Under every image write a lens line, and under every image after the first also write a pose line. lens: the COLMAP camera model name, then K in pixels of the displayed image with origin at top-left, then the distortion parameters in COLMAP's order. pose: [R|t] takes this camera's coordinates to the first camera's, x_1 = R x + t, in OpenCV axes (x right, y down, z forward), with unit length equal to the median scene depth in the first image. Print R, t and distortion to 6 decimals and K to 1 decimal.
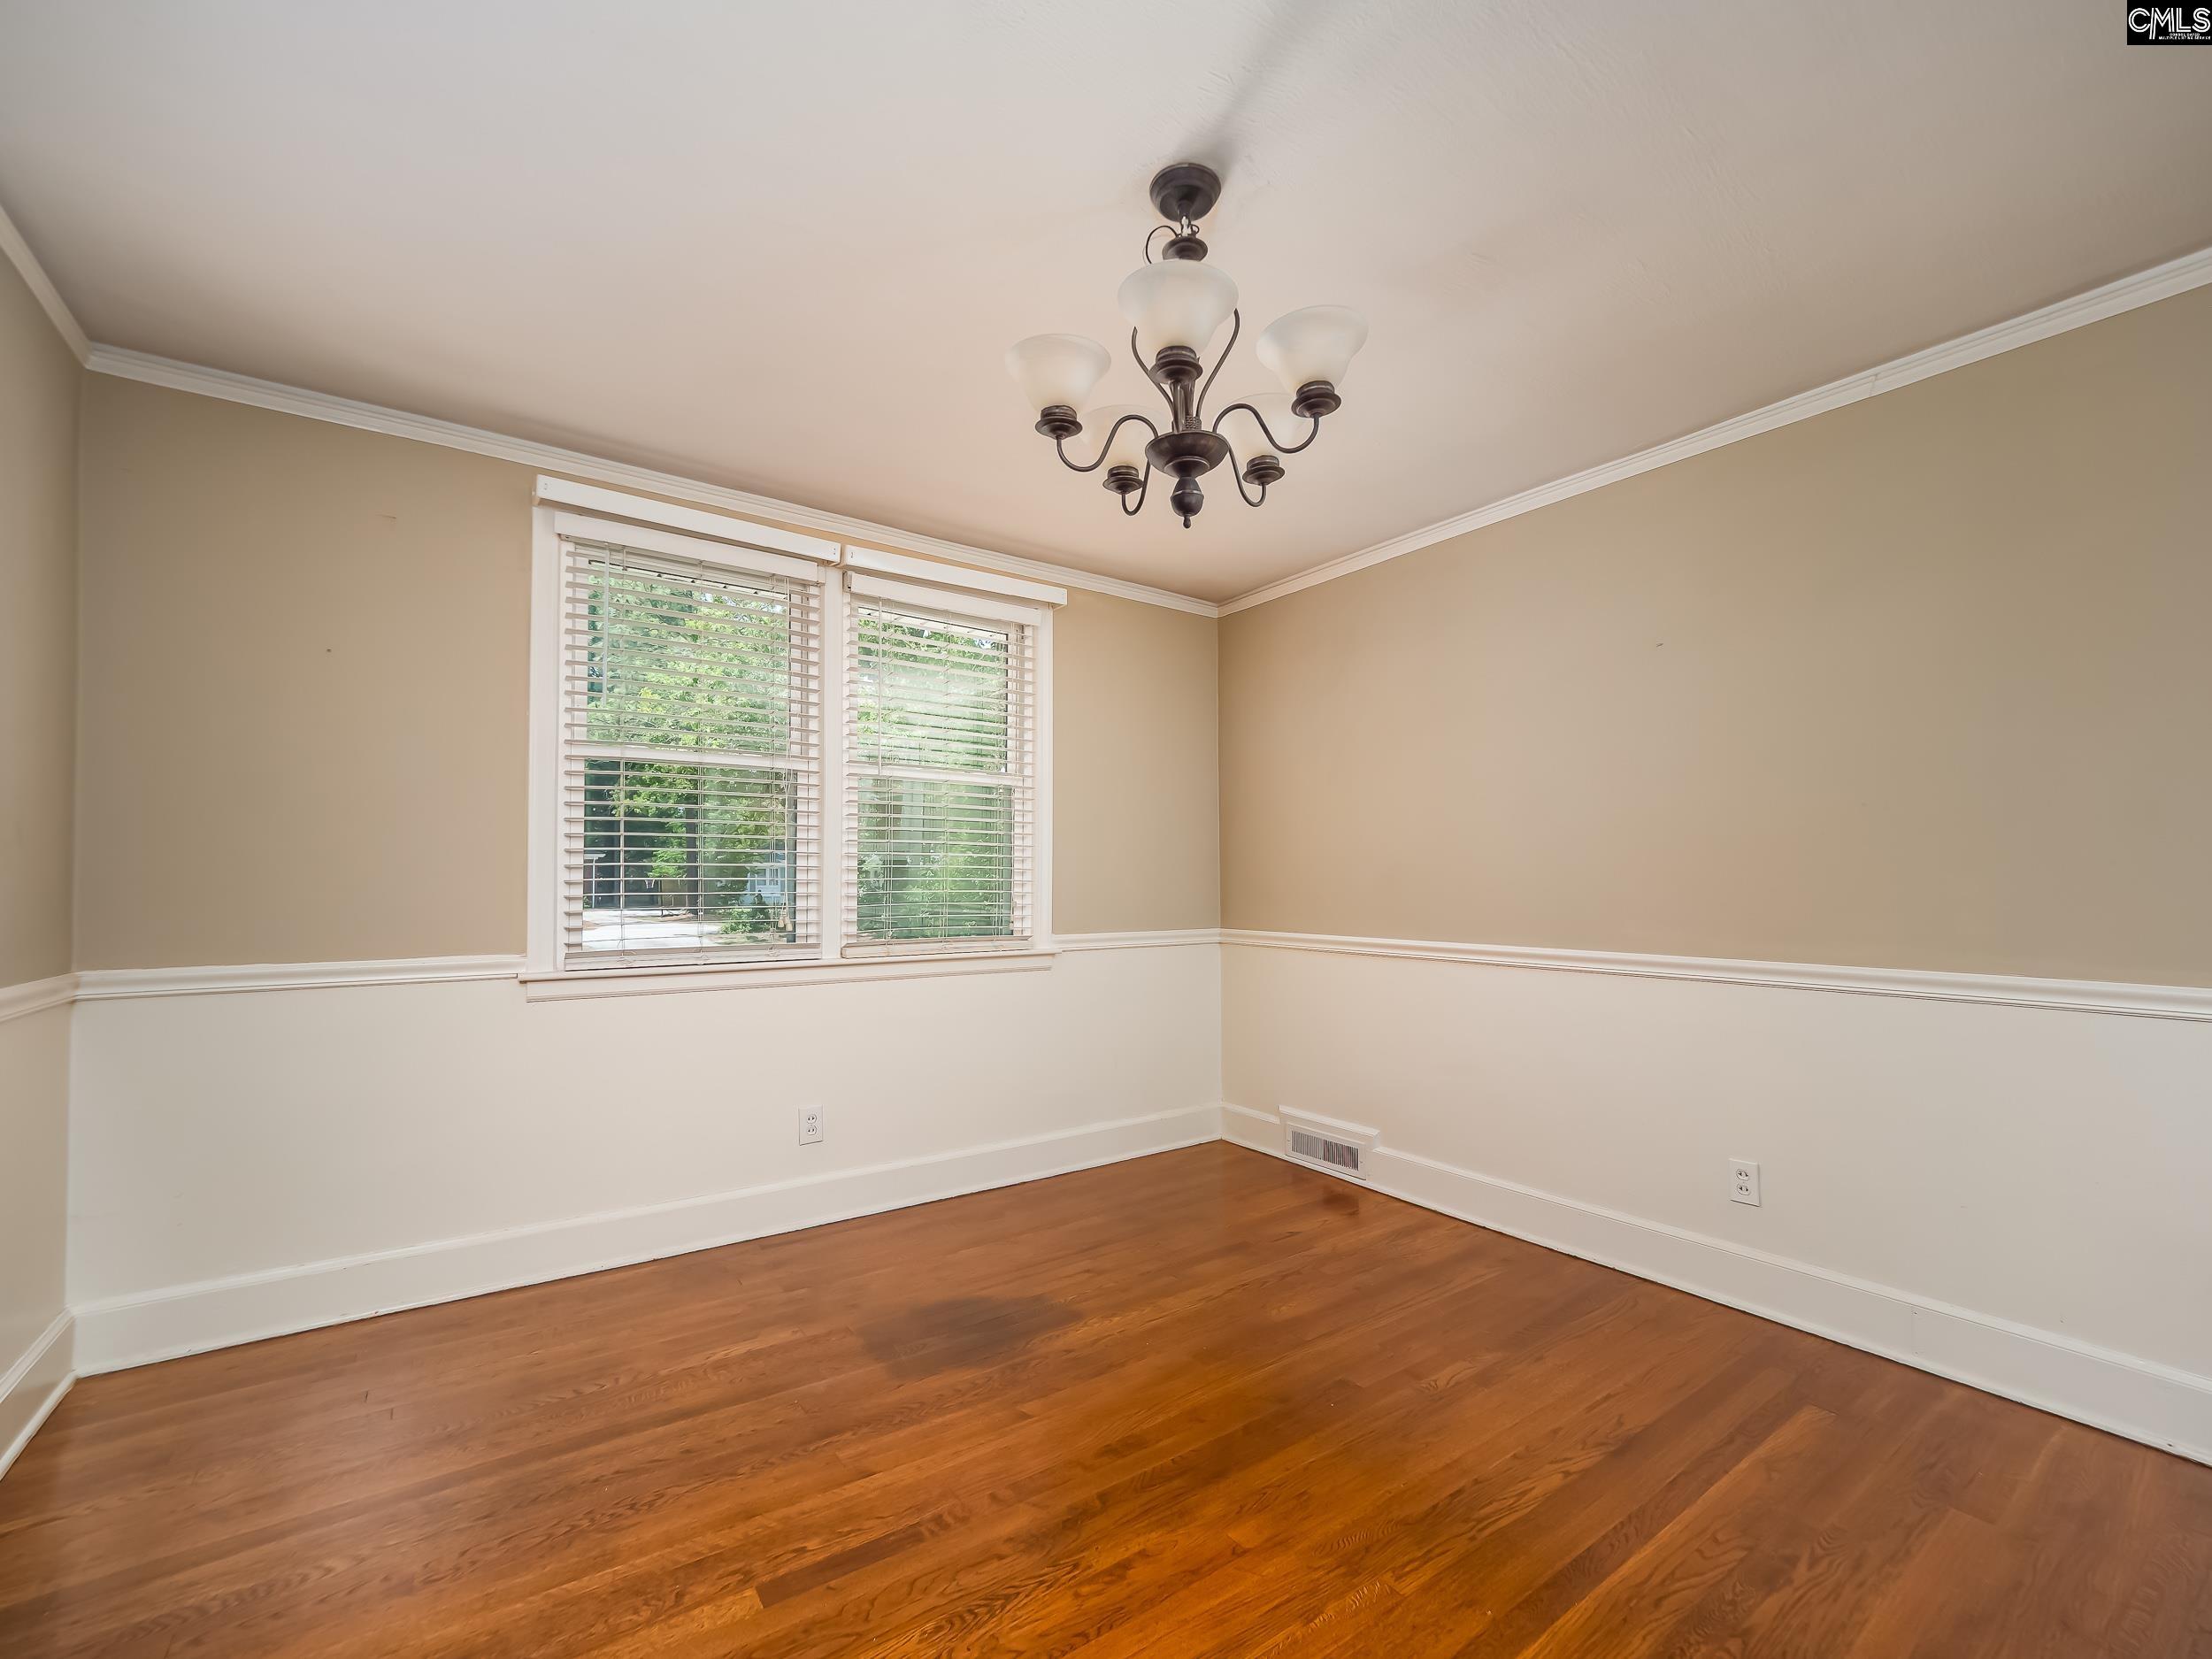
lens RADIAL K [[937.3, 0, 1101.4], [0, 937.3, 859.3], [0, 0, 1]] dist [-0.001183, -0.000689]
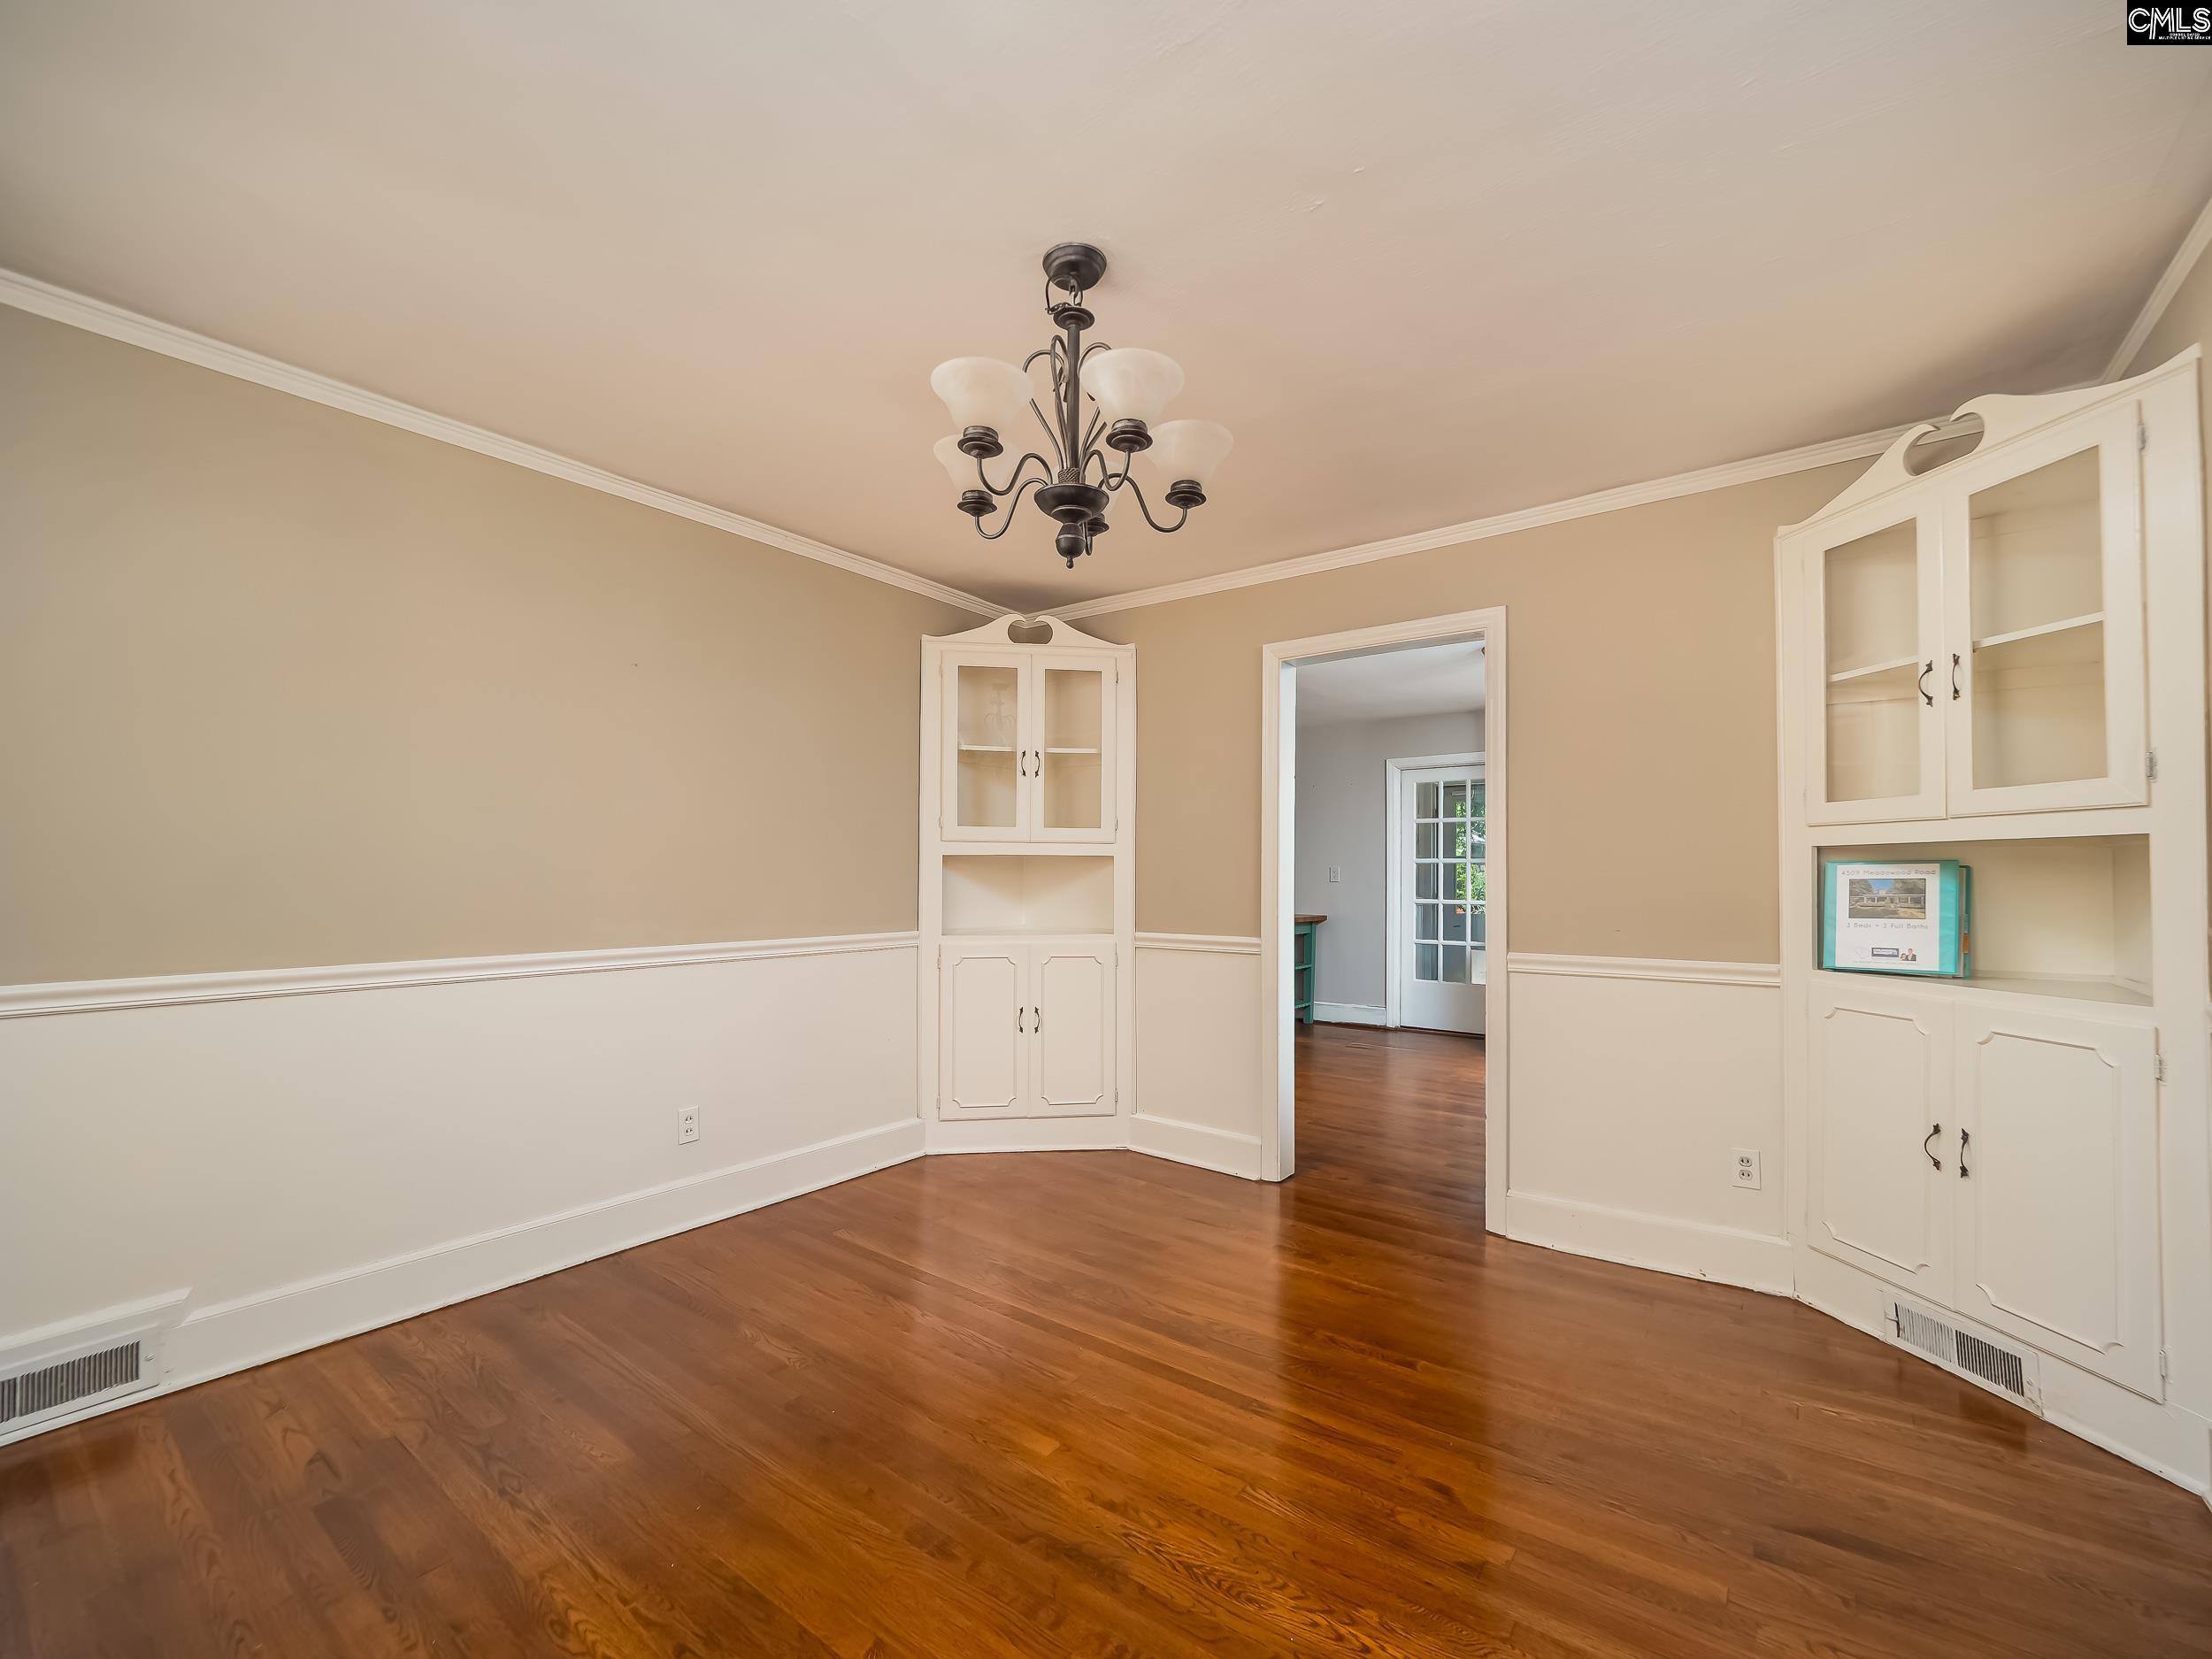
lens RADIAL K [[937.3, 0, 1101.4], [0, 937.3, 859.3], [0, 0, 1]] dist [-0.001183, -0.000689]
pose [[-0.303210, 0.015100, 0.952804, -0.703853], [-0.025773, 0.999379, -0.024040, 0.012467], [-0.952575, -0.031846, -0.302633, 0.930560]]
